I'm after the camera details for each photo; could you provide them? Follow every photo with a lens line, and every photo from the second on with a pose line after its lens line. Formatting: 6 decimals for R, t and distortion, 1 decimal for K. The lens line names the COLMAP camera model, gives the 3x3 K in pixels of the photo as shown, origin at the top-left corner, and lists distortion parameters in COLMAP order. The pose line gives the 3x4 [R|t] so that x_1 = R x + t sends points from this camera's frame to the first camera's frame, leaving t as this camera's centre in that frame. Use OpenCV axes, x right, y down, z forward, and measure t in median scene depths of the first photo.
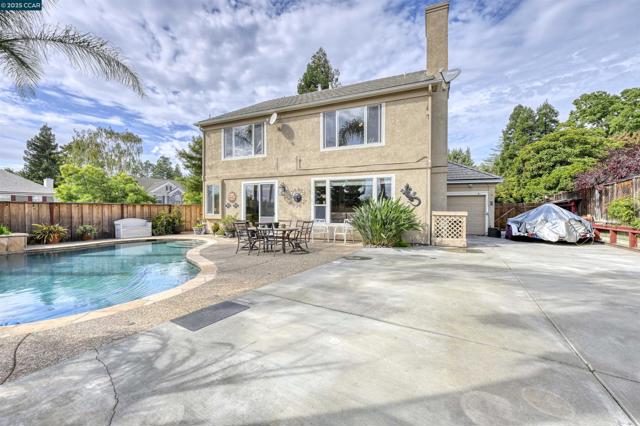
lens RADIAL K [[253.5, 0, 322.0], [0, 253.5, 213.5], [0, 0, 1]] dist [-0.001221, 0.000579]
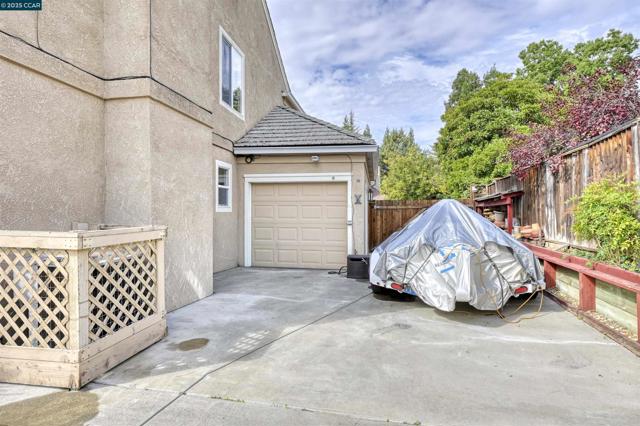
lens RADIAL K [[337.8, 0, 321.6], [0, 337.8, 212.2], [0, 0, 1]] dist [-0.002612, -0.001722]
pose [[0.973528, -0.008095, 0.228426, 0.438977], [0.009767, 0.999933, -0.006193, -0.013705], [-0.228361, 0.008260, 0.973542, 0.403020]]
